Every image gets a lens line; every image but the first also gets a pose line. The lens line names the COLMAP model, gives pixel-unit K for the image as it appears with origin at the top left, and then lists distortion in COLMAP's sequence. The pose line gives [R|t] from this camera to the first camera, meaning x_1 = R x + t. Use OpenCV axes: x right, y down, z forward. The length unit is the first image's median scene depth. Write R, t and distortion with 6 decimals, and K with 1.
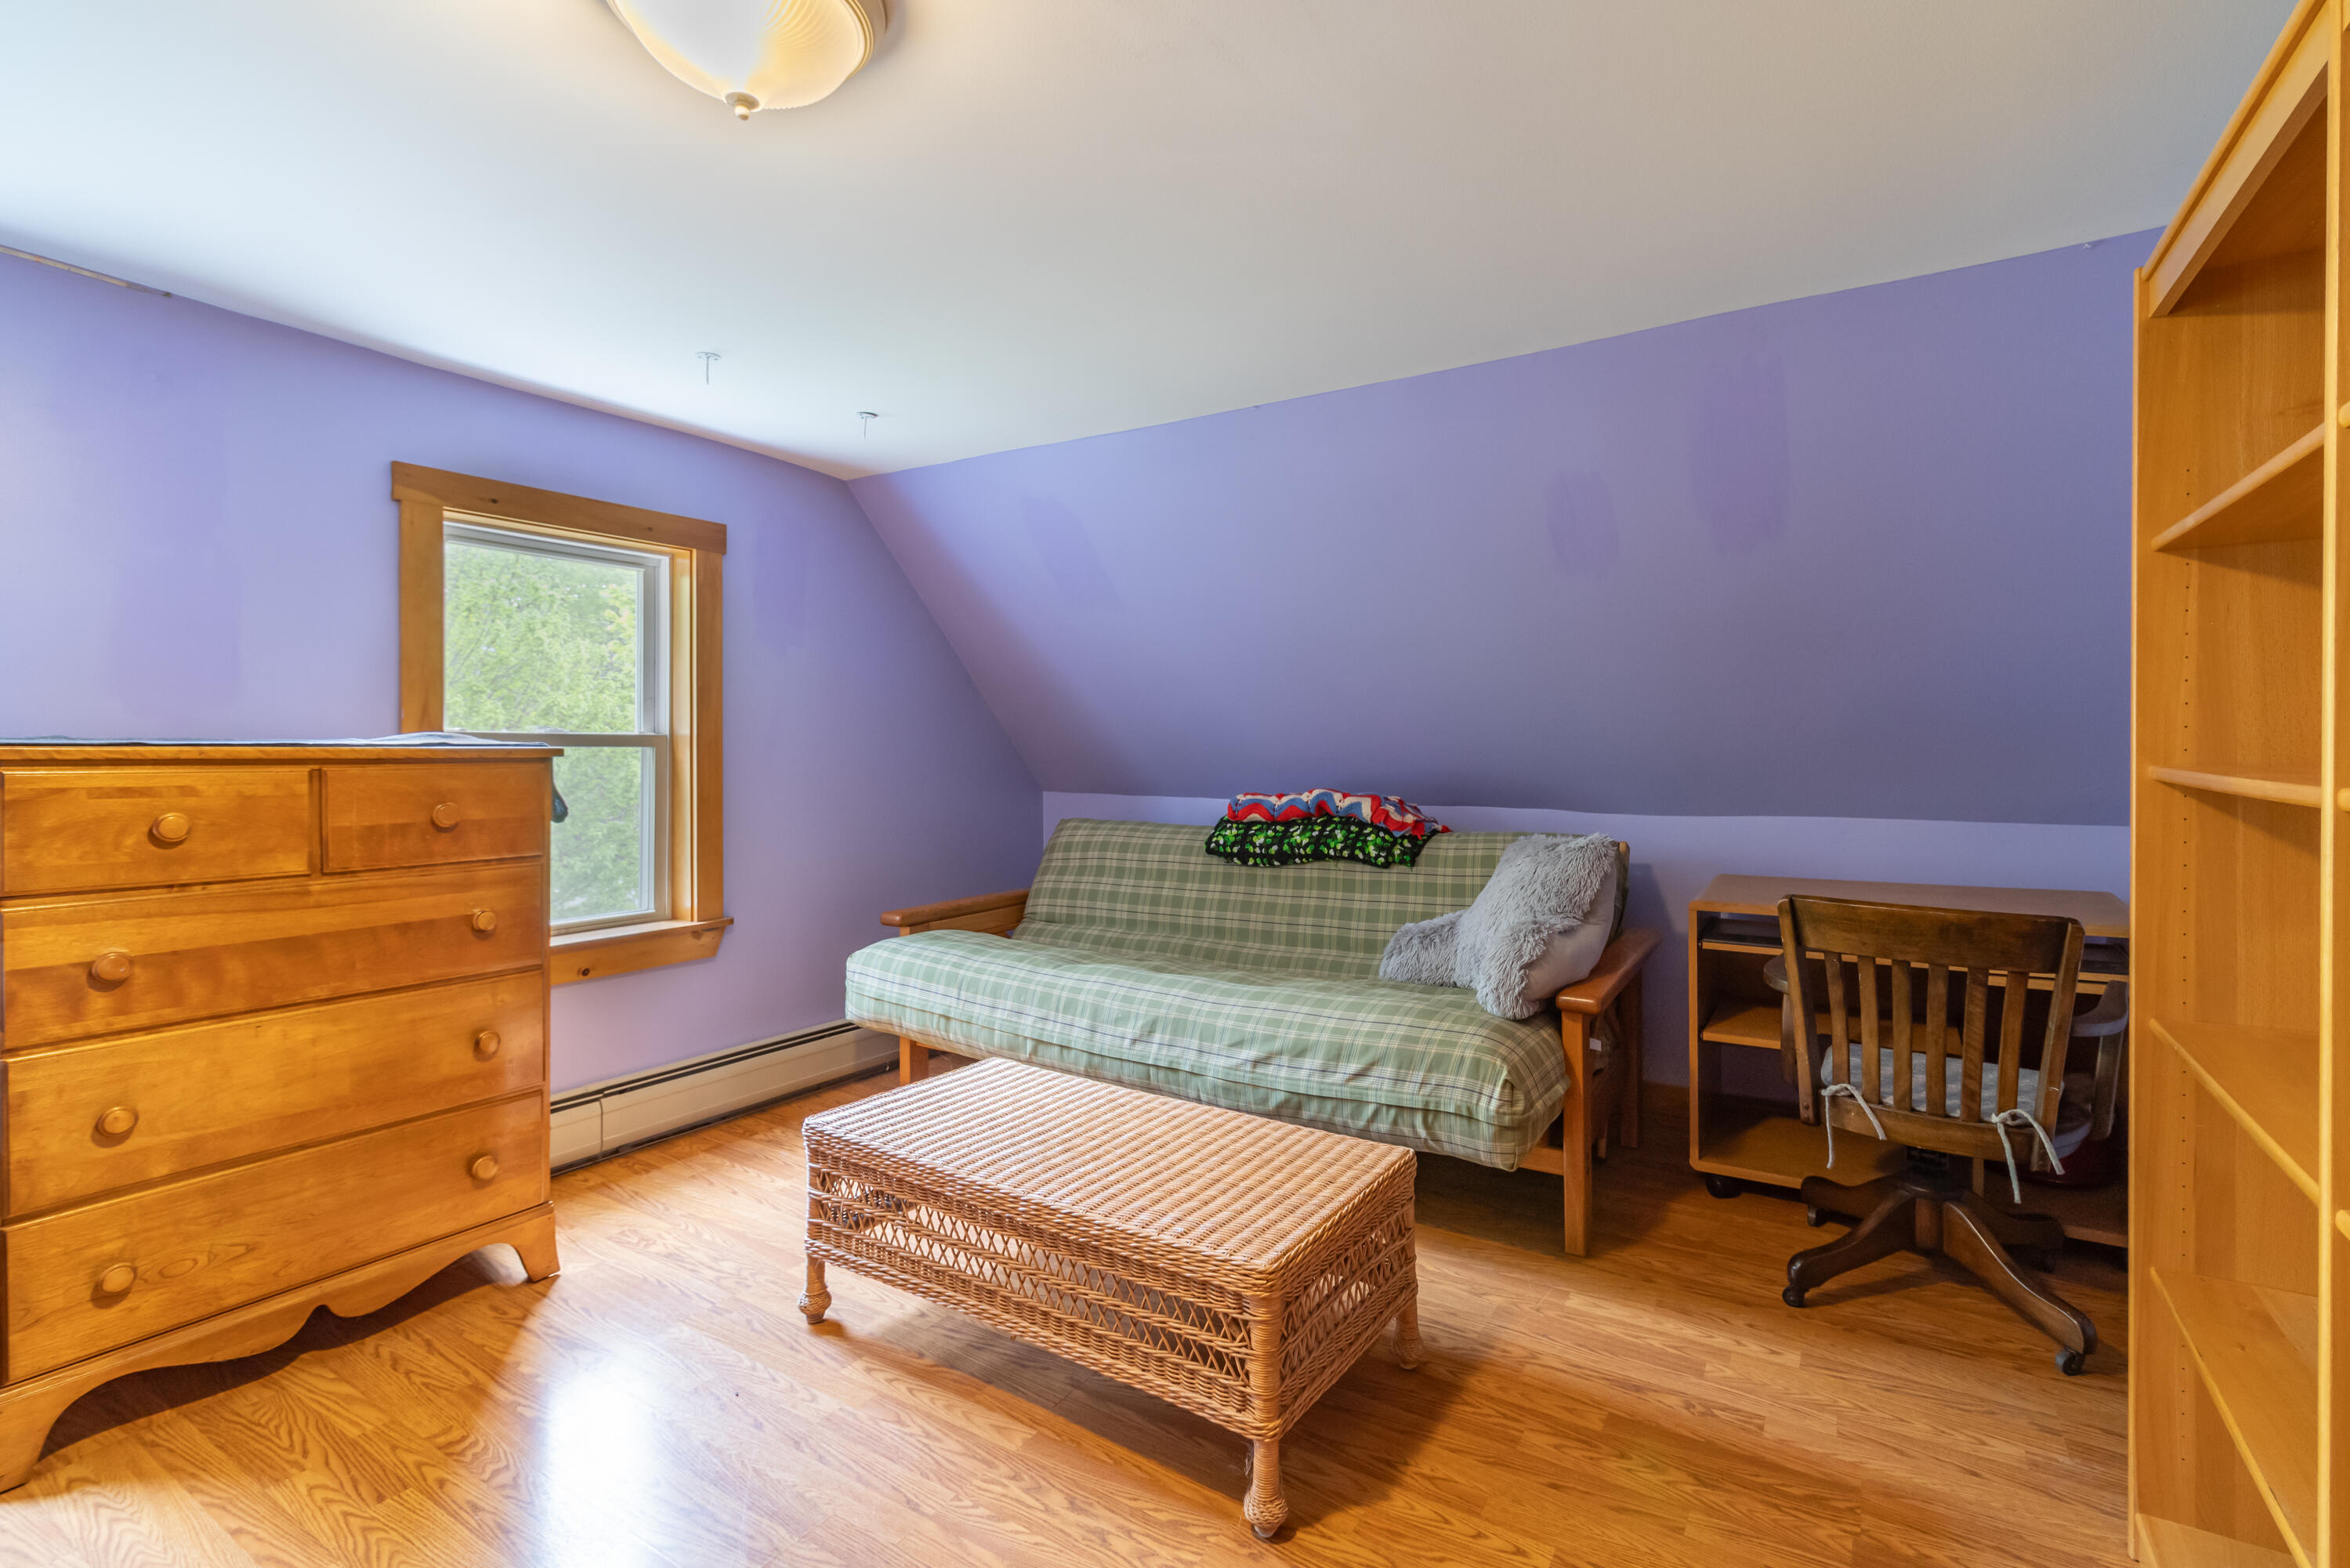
lens RADIAL K [[1096.0, 0, 1180.0], [0, 1096.0, 752.4], [0, 0, 1]] dist [0.000629, 0.000110]
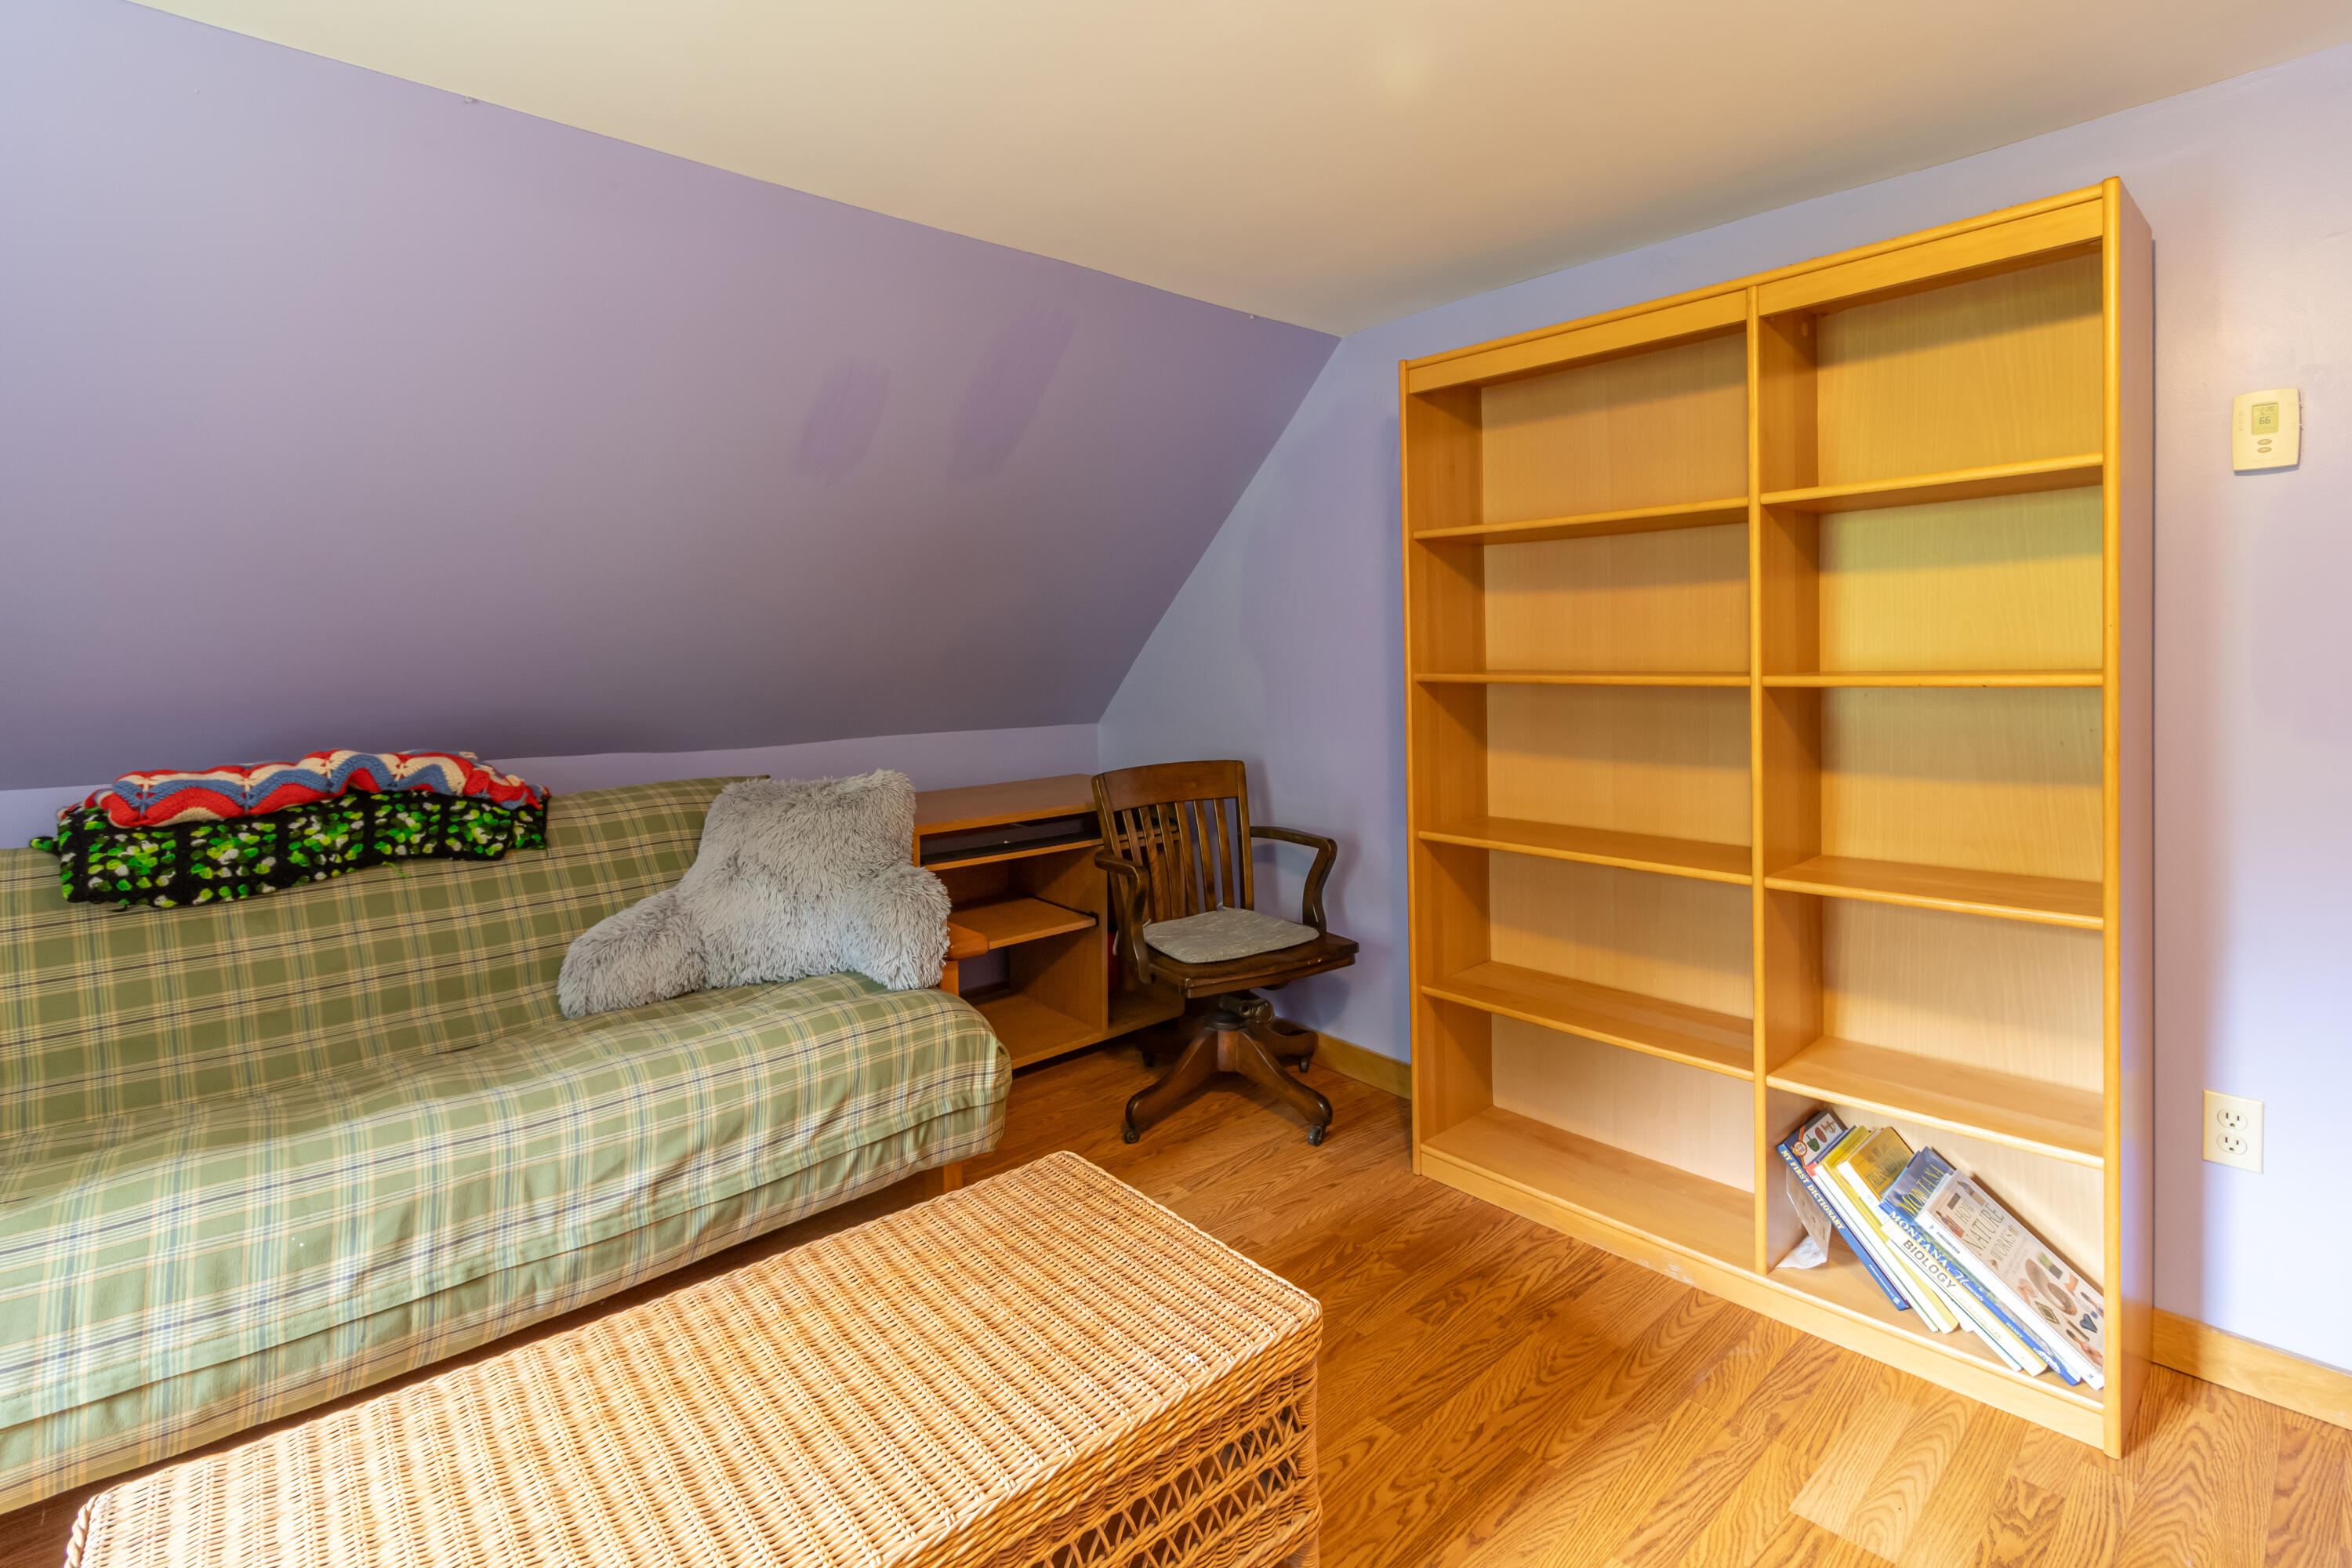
lens RADIAL K [[1106.7, 0, 1164.1], [0, 1106.7, 674.5], [0, 0, 1]] dist [0.001308, -0.000641]
pose [[0.266998, -0.014337, 0.963590, -0.353429], [0.022698, 0.999706, 0.008585, -0.003270], [-0.963430, 0.019579, 0.267245, 0.428411]]
